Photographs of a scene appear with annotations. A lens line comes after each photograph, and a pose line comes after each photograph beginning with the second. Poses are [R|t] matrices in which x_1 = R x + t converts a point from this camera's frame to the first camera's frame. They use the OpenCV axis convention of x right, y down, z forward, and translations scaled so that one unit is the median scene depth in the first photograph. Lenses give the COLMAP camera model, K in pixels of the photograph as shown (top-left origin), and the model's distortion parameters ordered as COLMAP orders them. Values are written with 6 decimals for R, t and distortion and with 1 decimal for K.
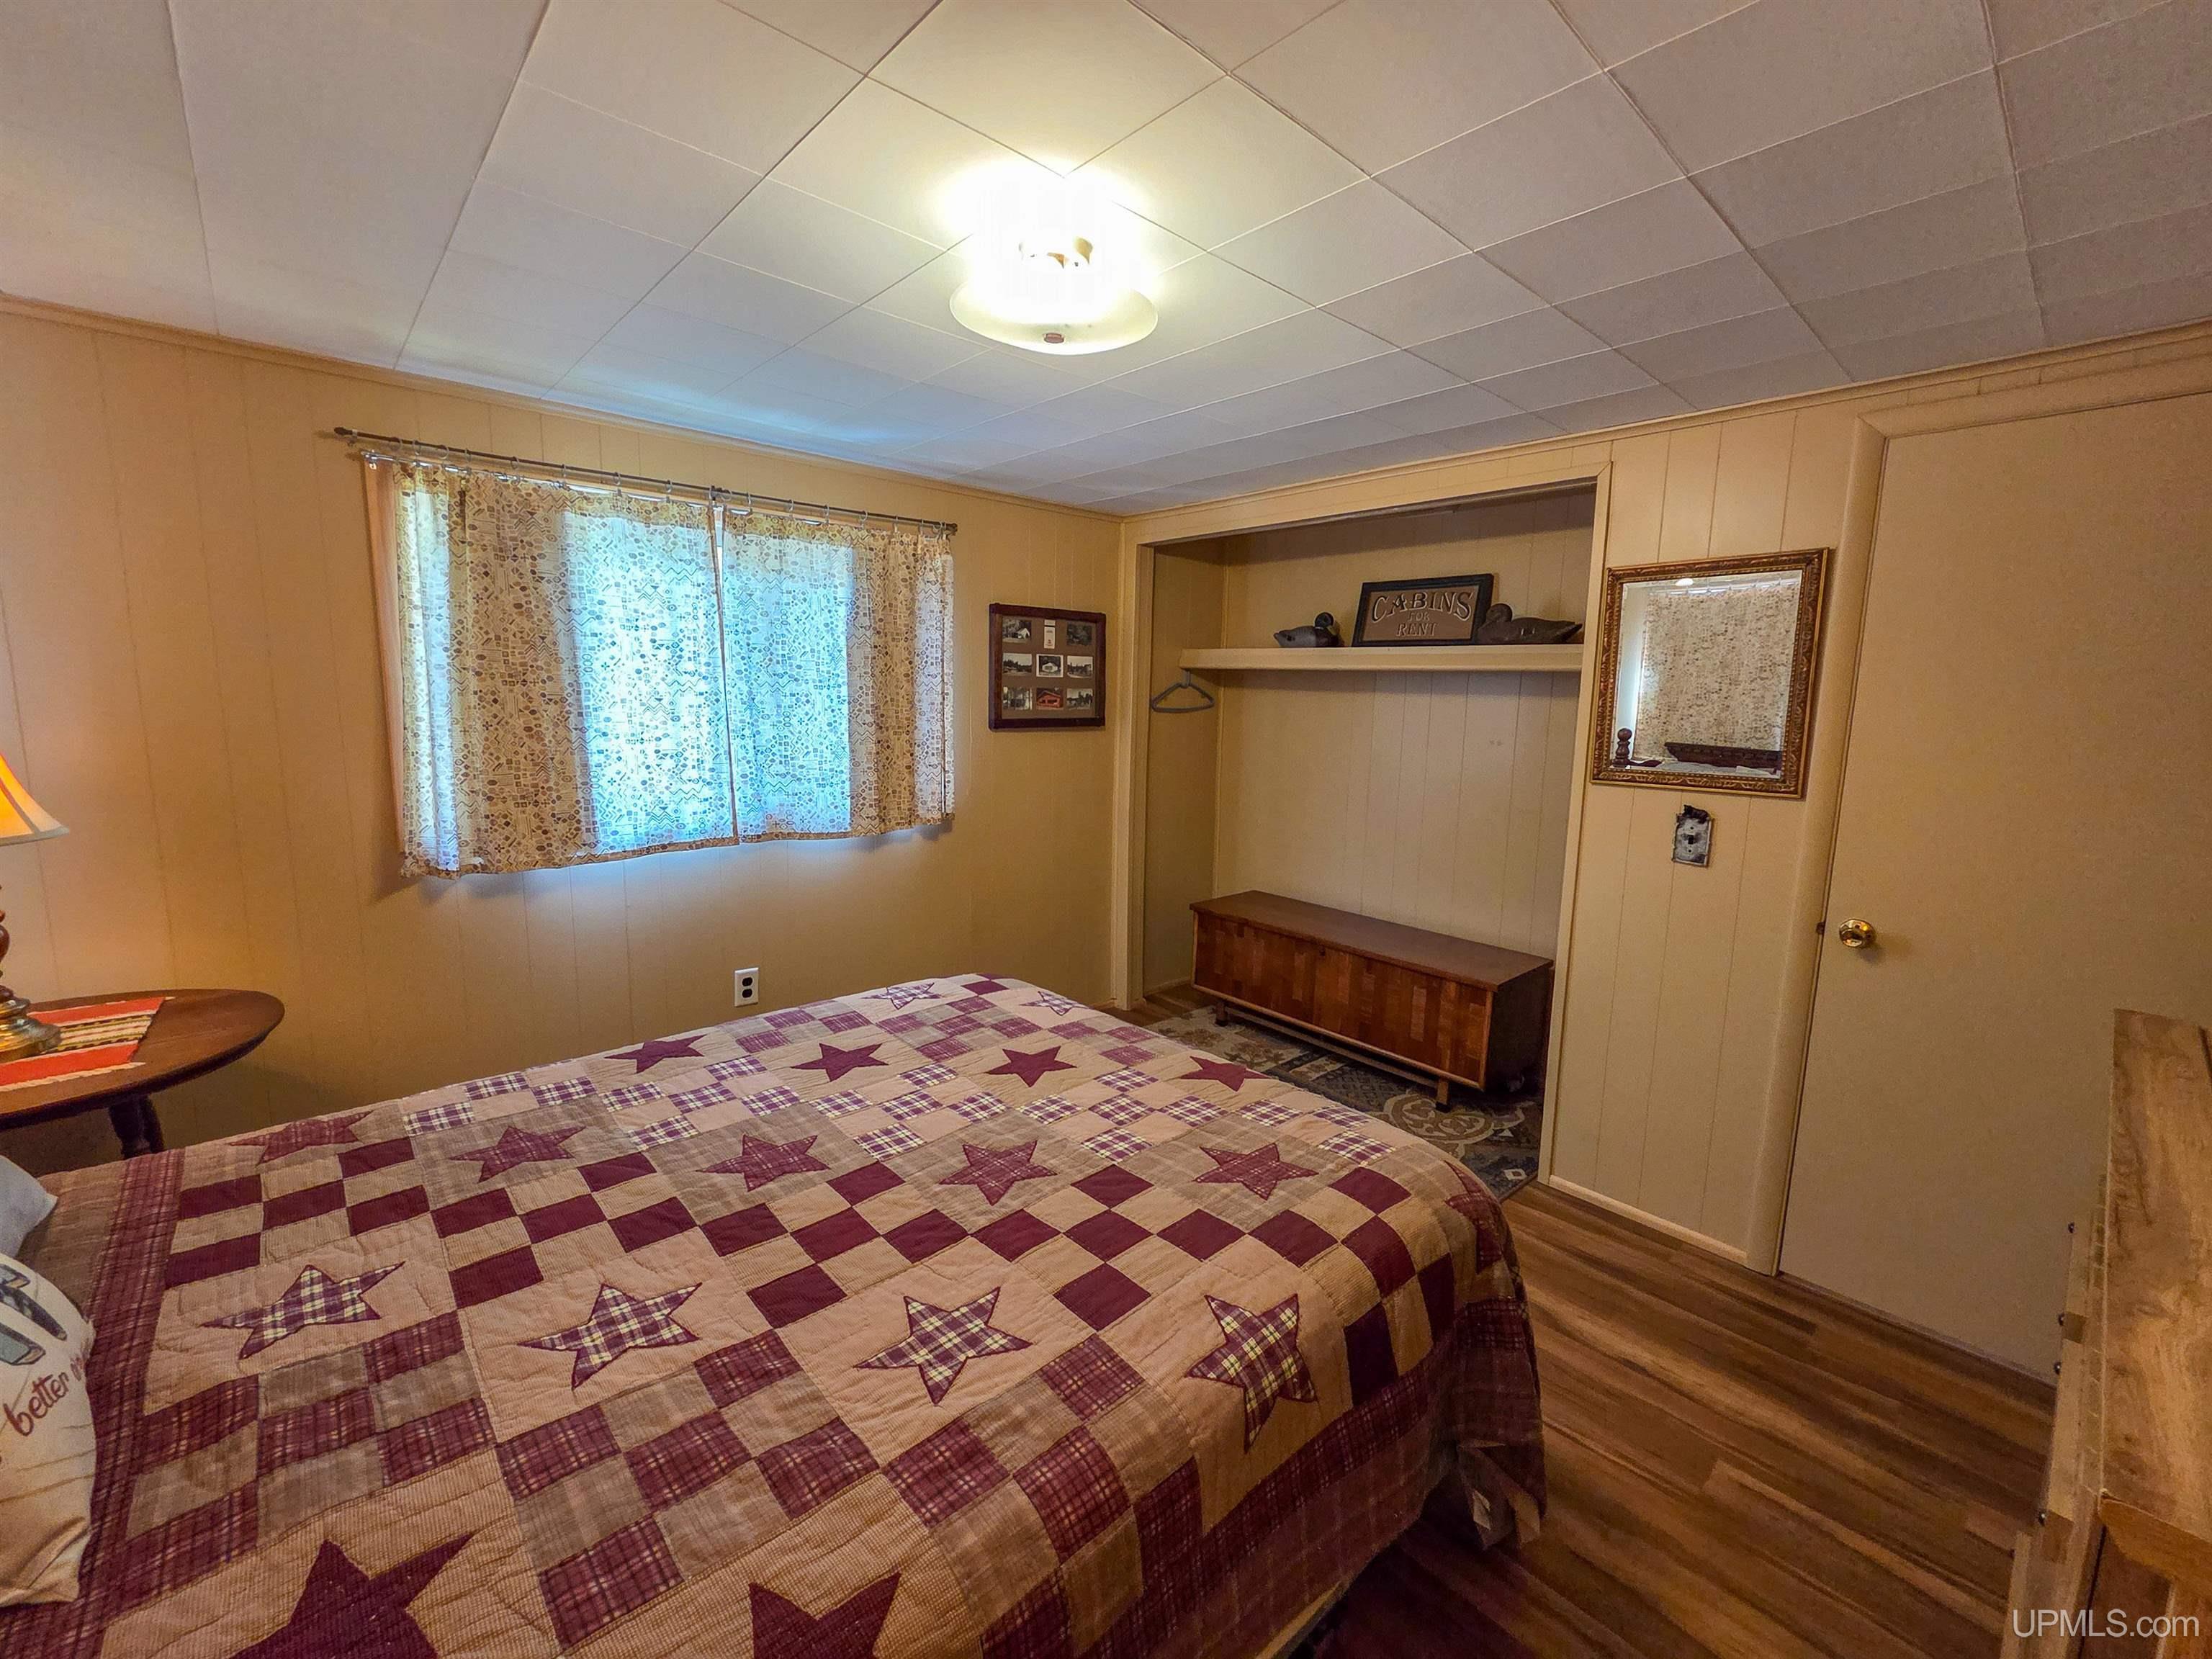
lens RADIAL K [[909.6, 0, 1109.4], [0, 909.6, 817.7], [0, 0, 1]] dist [0.001710, -0.000775]
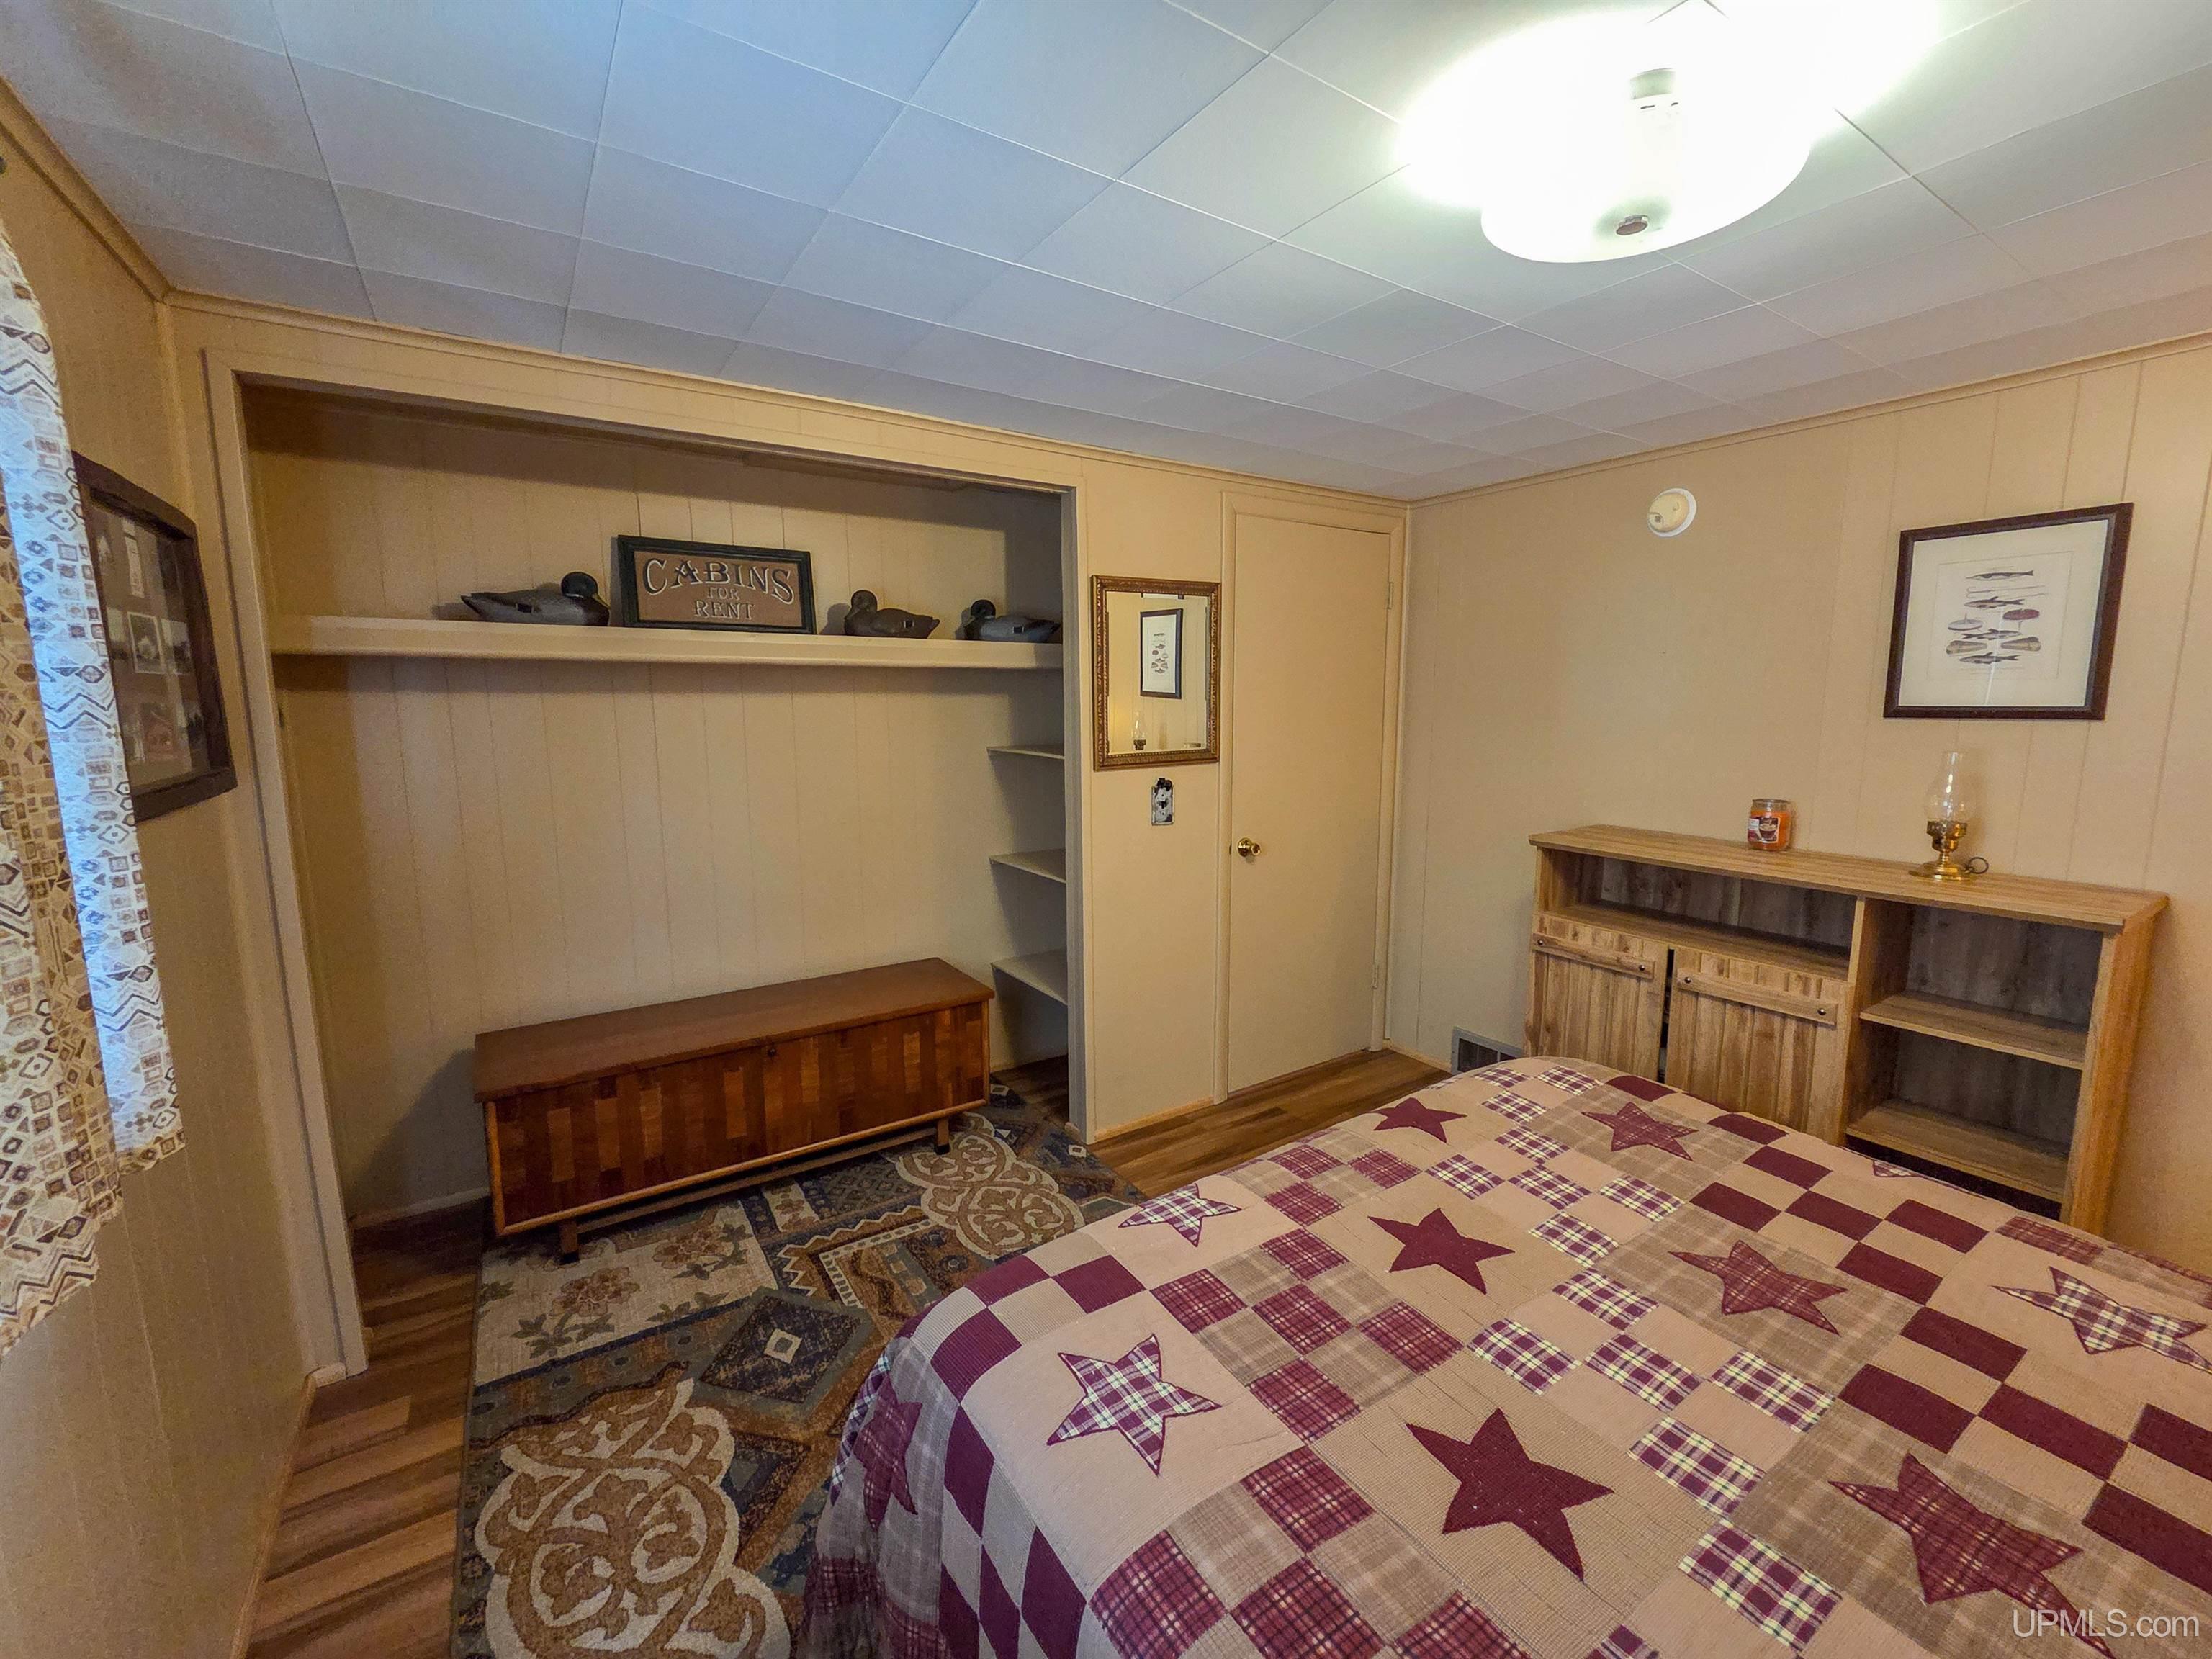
lens RADIAL K [[909.6, 0, 1115.1], [0, 909.6, 816.1], [0, 0, 1]] dist [0.001710, -0.000775]
pose [[0.152320, -0.158679, 0.975510, -0.626171], [0.145150, 0.979916, 0.136731, -0.150063], [-0.977615, 0.120768, 0.172293, 0.910610]]
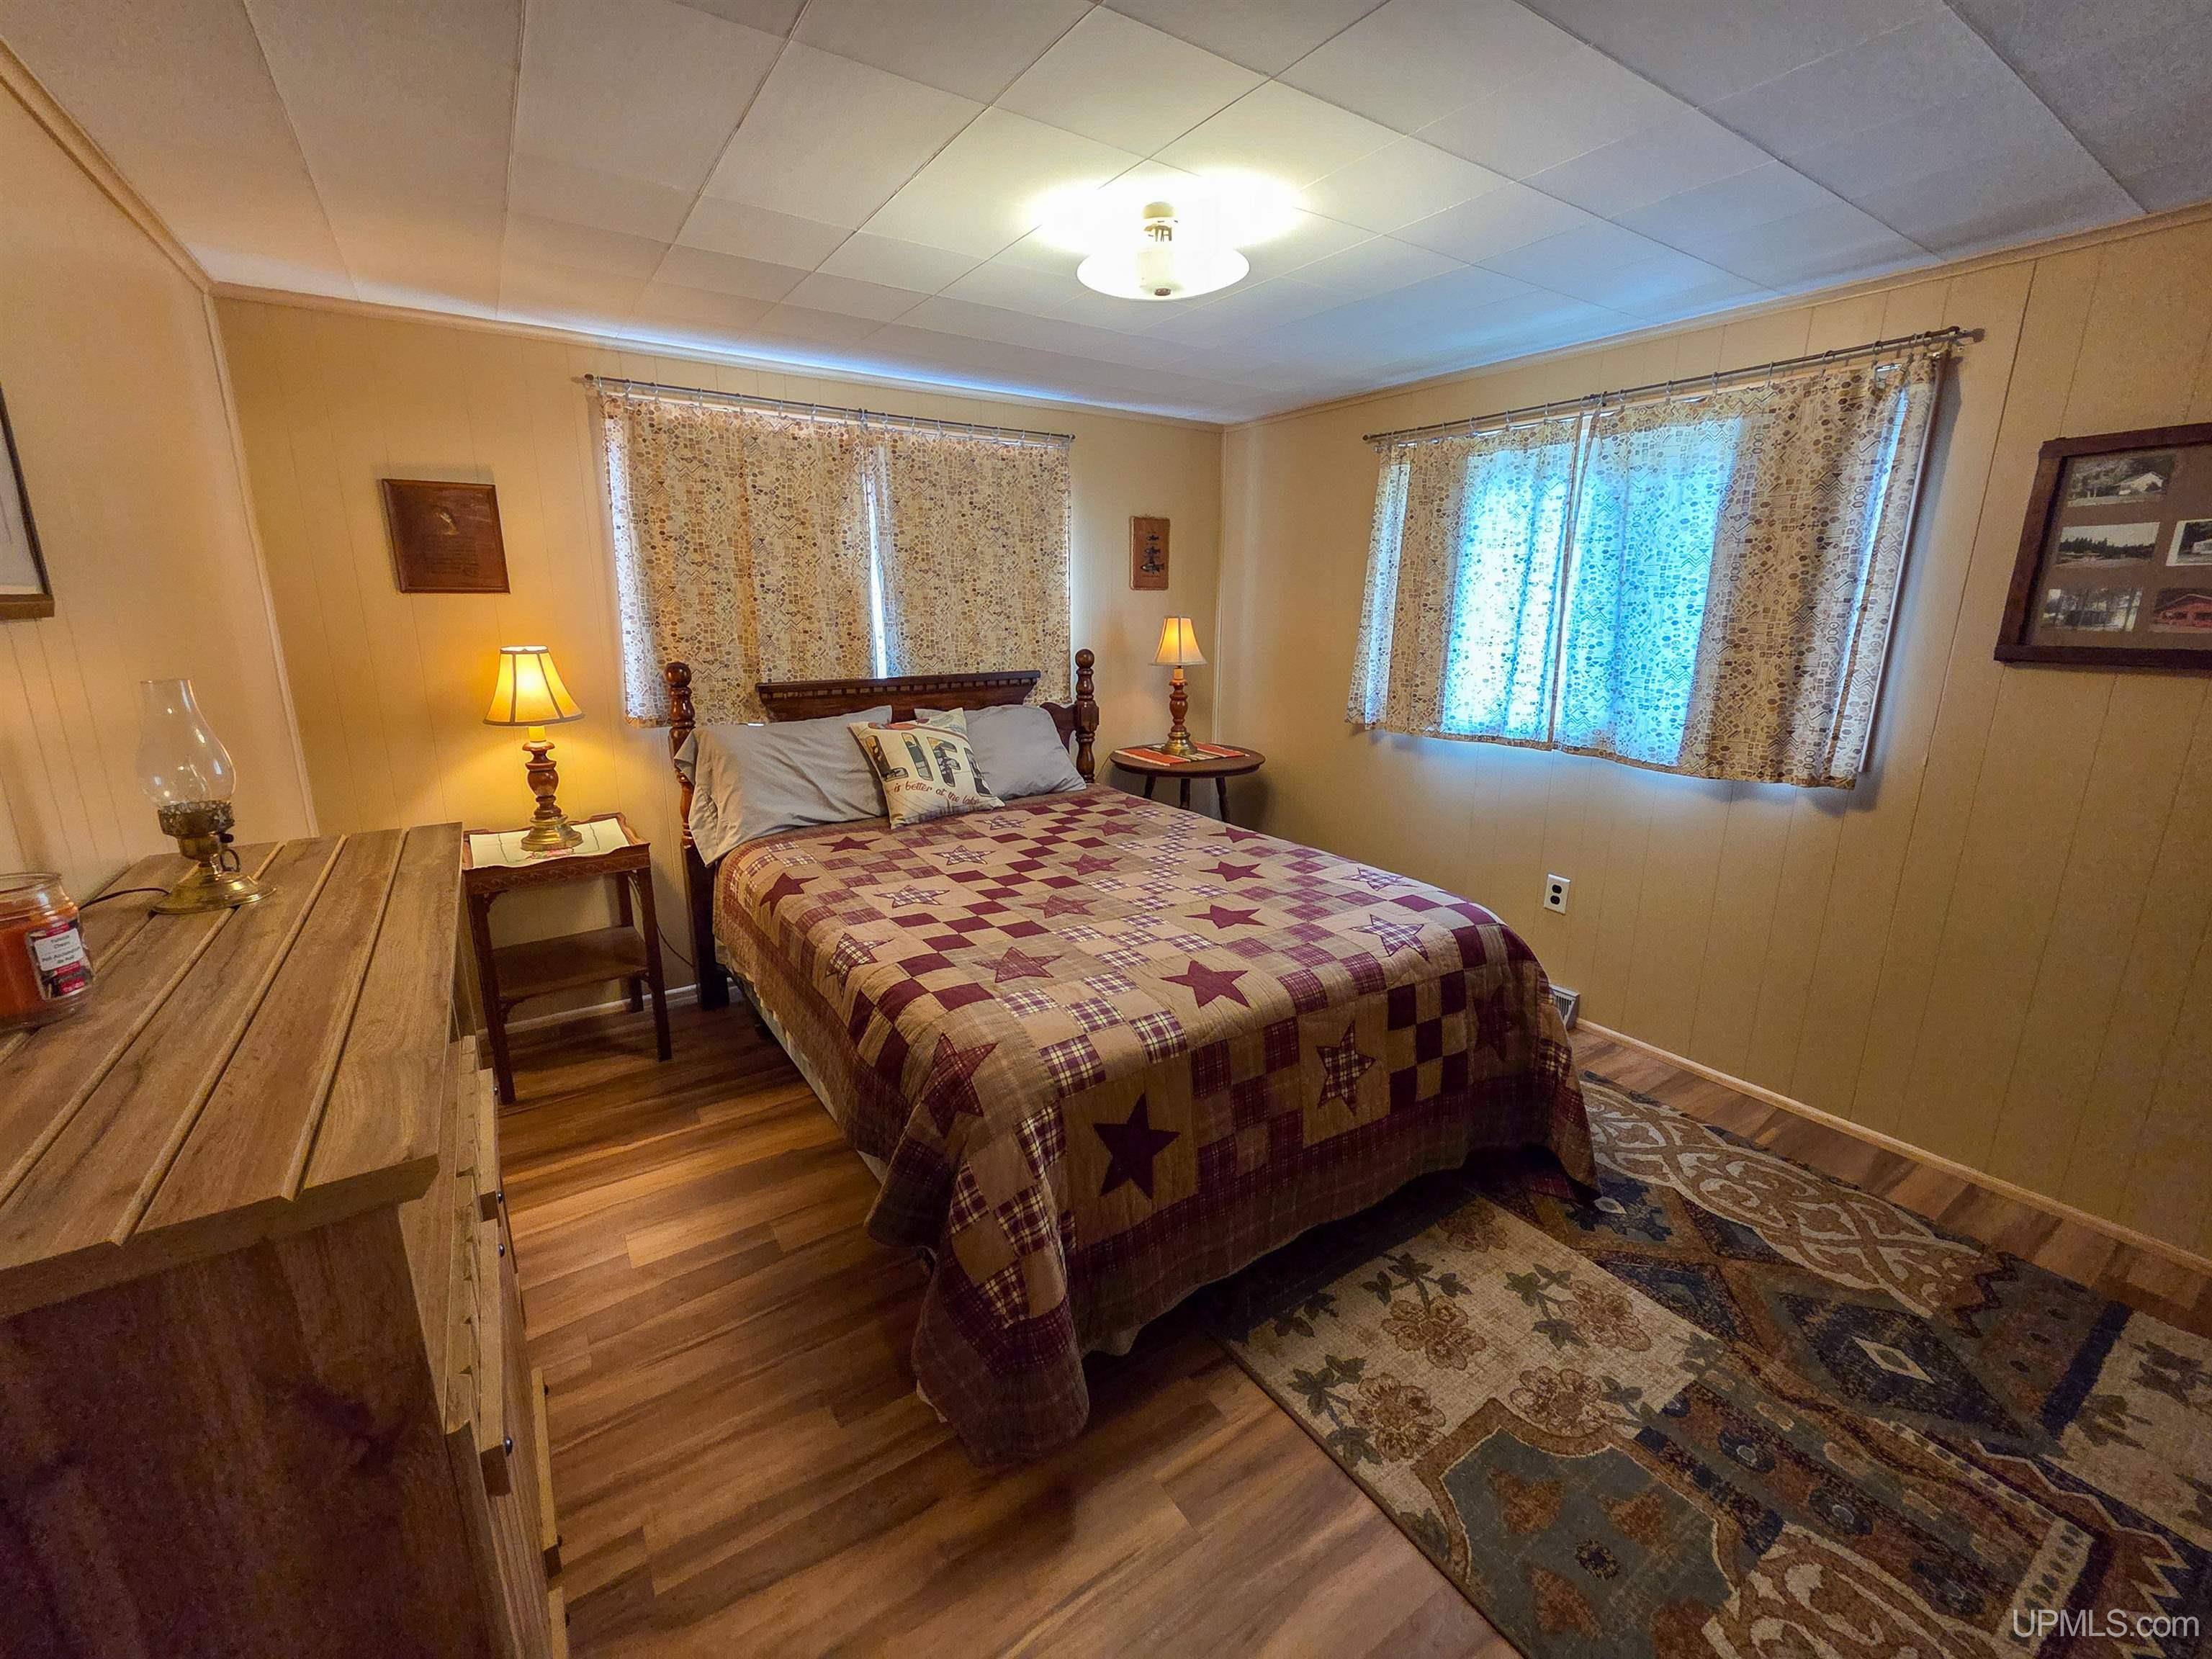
lens RADIAL K [[909.6, 0, 1115.9], [0, 909.6, 824.6], [0, 0, 1]] dist [0.001710, -0.000775]
pose [[-0.140651, 0.217527, -0.965867, 0.867379], [-0.146058, 0.960332, 0.237550, -0.081826], [0.979226, 0.174485, -0.103300, 0.807665]]
